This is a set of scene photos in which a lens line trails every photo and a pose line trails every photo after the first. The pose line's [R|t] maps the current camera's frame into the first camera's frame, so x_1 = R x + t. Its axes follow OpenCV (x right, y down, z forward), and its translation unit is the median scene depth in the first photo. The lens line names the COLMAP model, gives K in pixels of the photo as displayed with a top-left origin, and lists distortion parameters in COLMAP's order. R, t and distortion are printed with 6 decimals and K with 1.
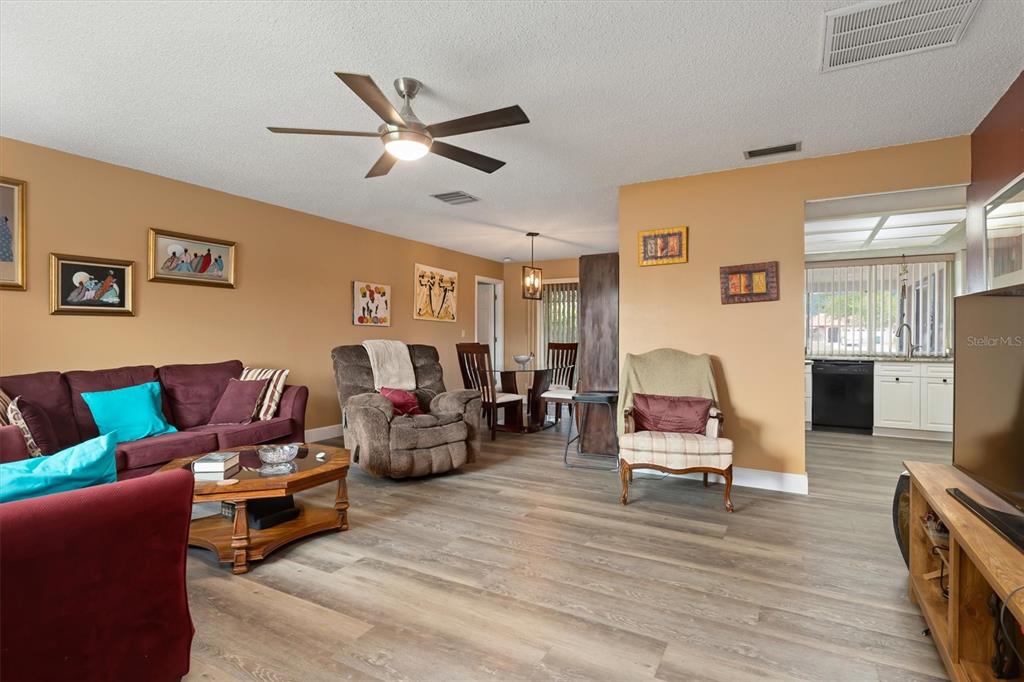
lens RADIAL K [[517.5, 0, 503.8], [0, 517.5, 339.9], [0, 0, 1]] dist [0.010325, -0.007457]
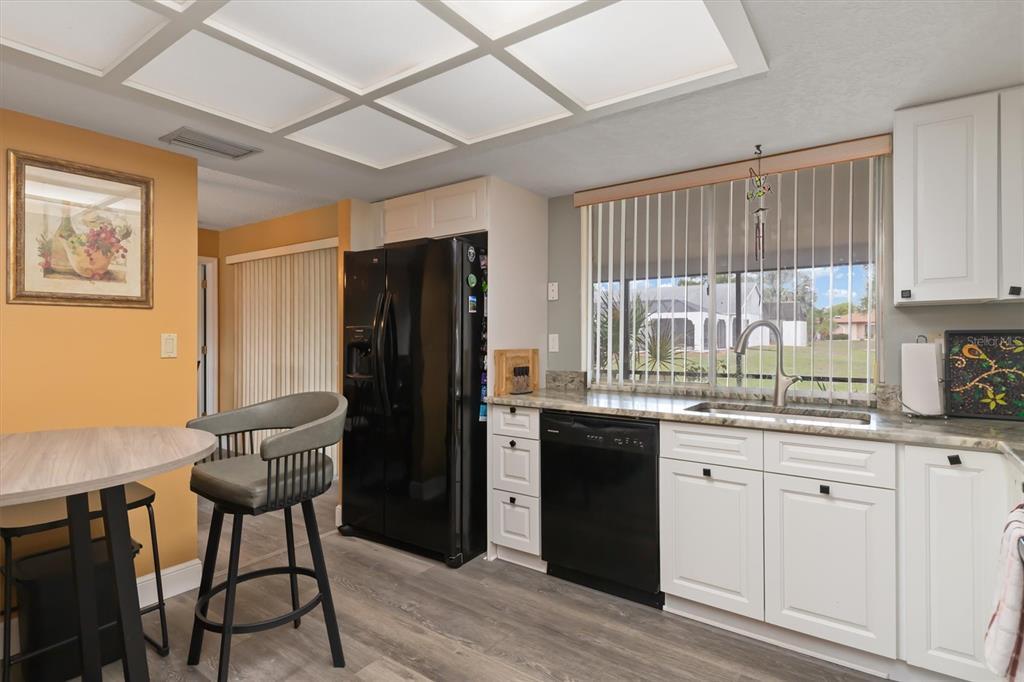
lens RADIAL K [[517.5, 0, 511.8], [0, 517.5, 331.2], [0, 0, 1]] dist [0.010325, -0.007457]
pose [[0.995544, -0.003928, -0.094213, 0.986150], [0.002695, 0.999909, -0.013210, -0.028678], [0.094257, 0.012898, 0.995464, 0.937926]]
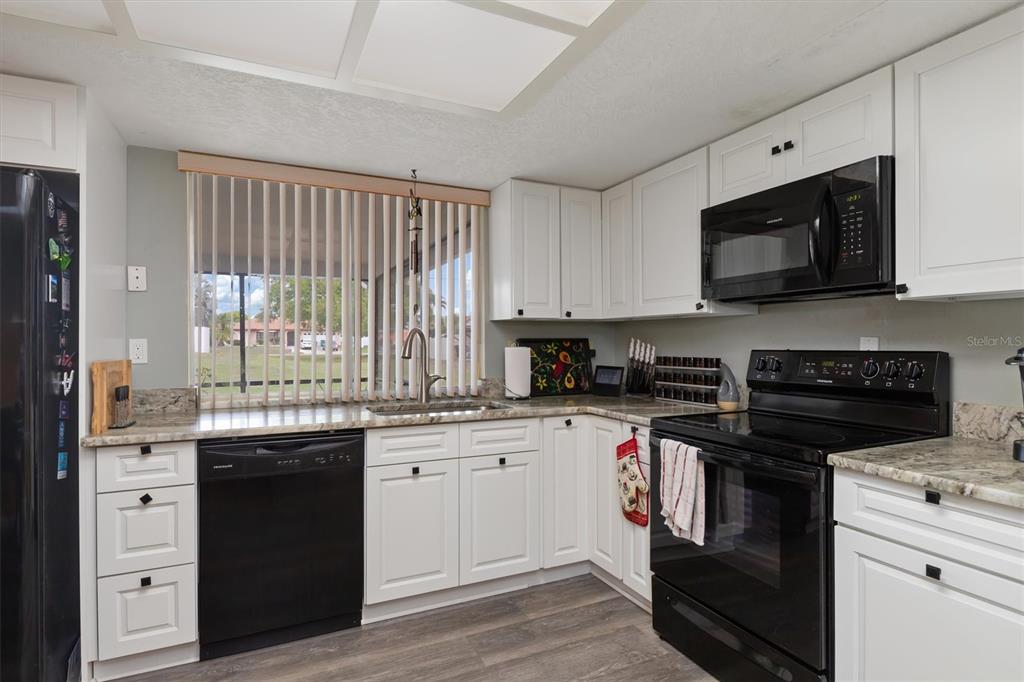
lens RADIAL K [[517.5, 0, 505.8], [0, 517.5, 344.2], [0, 0, 1]] dist [0.010325, -0.007457]
pose [[0.575760, -0.004650, 0.817605, 0.724037], [0.002801, 0.999989, 0.003715, -0.029388], [-0.817614, 0.000151, 0.575767, 1.088610]]
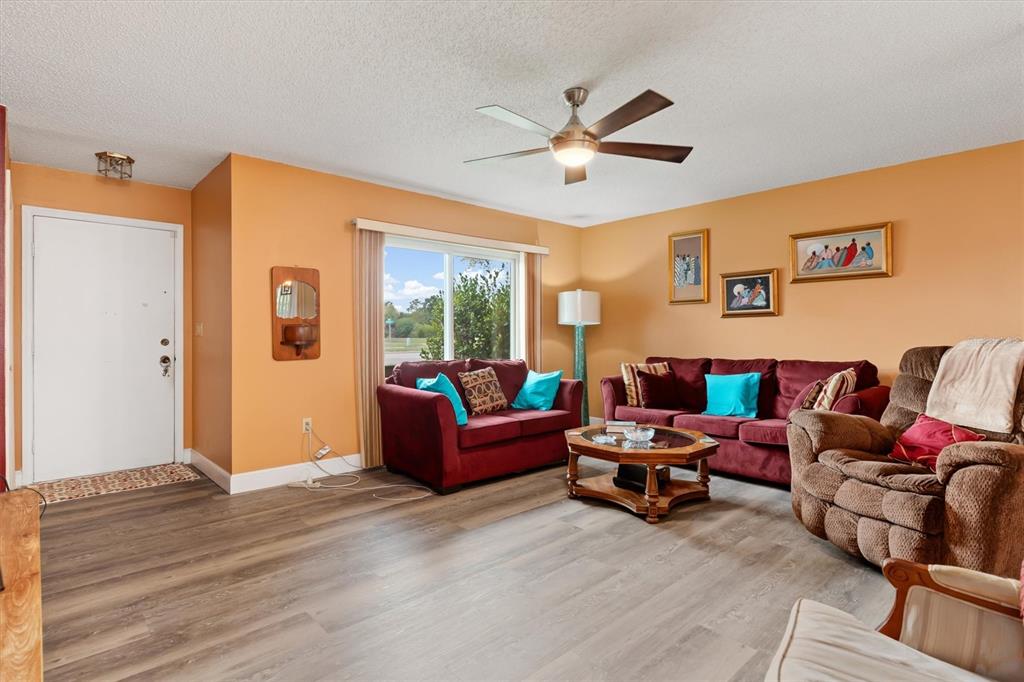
lens RADIAL K [[517.5, 0, 511.6], [0, 517.5, 333.5], [0, 0, 1]] dist [0.010325, -0.007457]
pose [[-0.309430, -0.000458, -0.950922, 0.583359], [-0.003997, 0.999992, 0.000819, -0.005036], [0.950914, 0.004054, -0.309429, 0.820666]]
